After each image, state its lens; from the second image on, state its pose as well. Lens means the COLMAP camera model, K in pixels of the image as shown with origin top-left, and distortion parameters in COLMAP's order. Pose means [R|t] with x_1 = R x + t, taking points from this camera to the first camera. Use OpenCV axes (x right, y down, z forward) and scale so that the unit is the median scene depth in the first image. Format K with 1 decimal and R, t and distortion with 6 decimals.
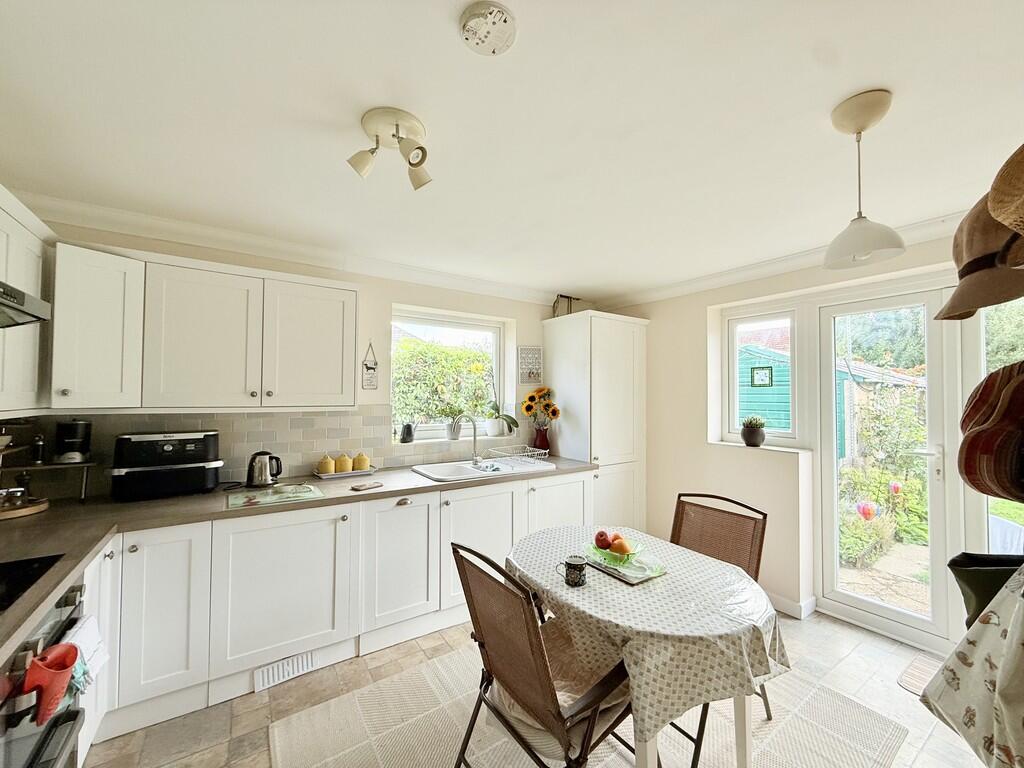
lens RADIAL K [[409.1, 0, 506.3], [0, 409.1, 386.0], [0, 0, 1]] dist [-0.001209, -0.000190]
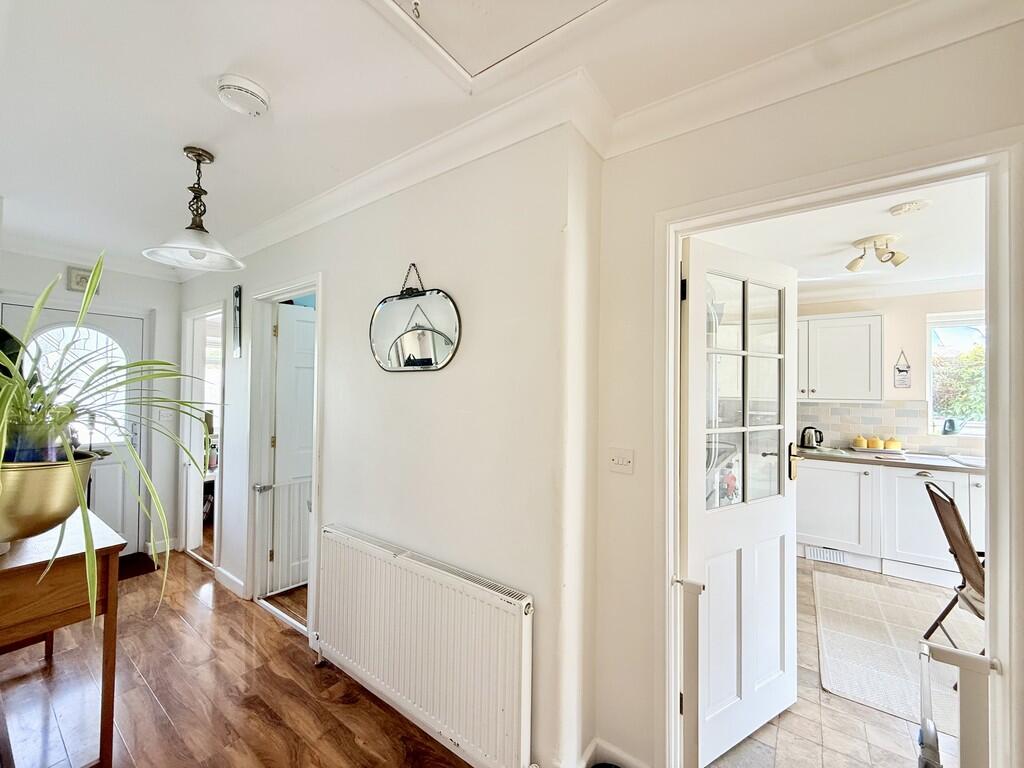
lens RADIAL K [[409.1, 0, 507.6], [0, 409.1, 384.6], [0, 0, 1]] dist [-0.001209, -0.000190]
pose [[0.351549, -0.016448, -0.936025, 0.501574], [0.010367, 0.999853, -0.013676, 0.003084], [0.936112, -0.004896, 0.351667, -0.691627]]
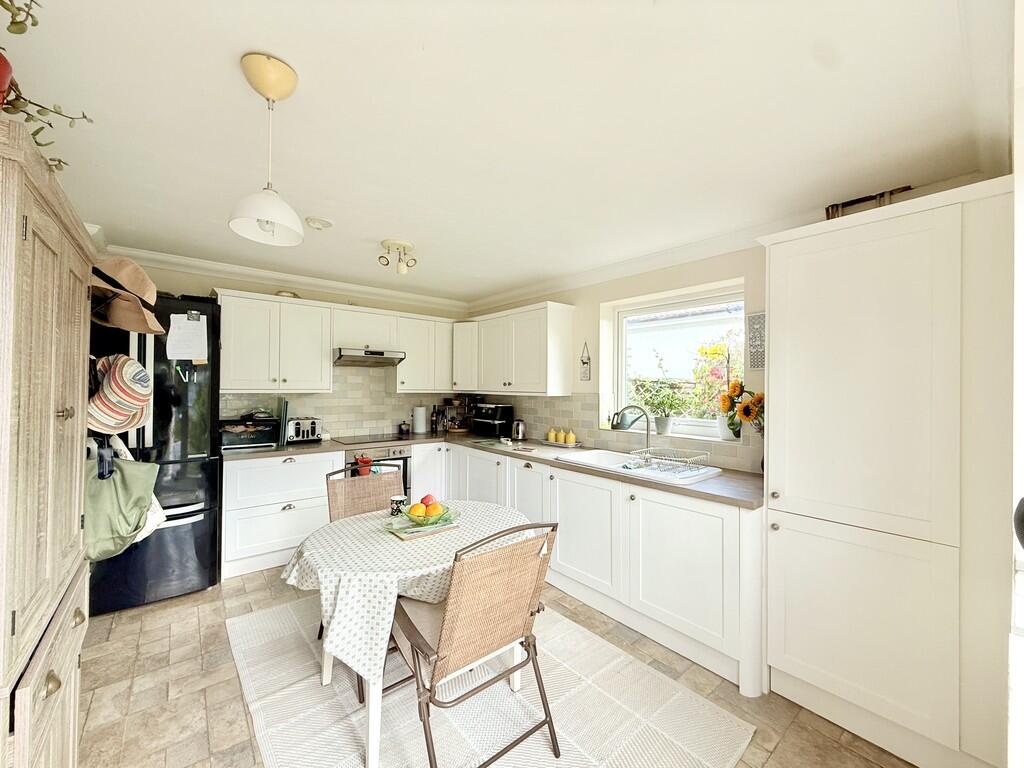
lens RADIAL K [[409.1, 0, 511.4], [0, 409.1, 382.8], [0, 0, 1]] dist [-0.001209, -0.000190]
pose [[0.105418, -0.012455, -0.994350, 1.041062], [0.012598, 0.999858, -0.011188, 0.031717], [0.994348, -0.011347, 0.105560, 0.802996]]
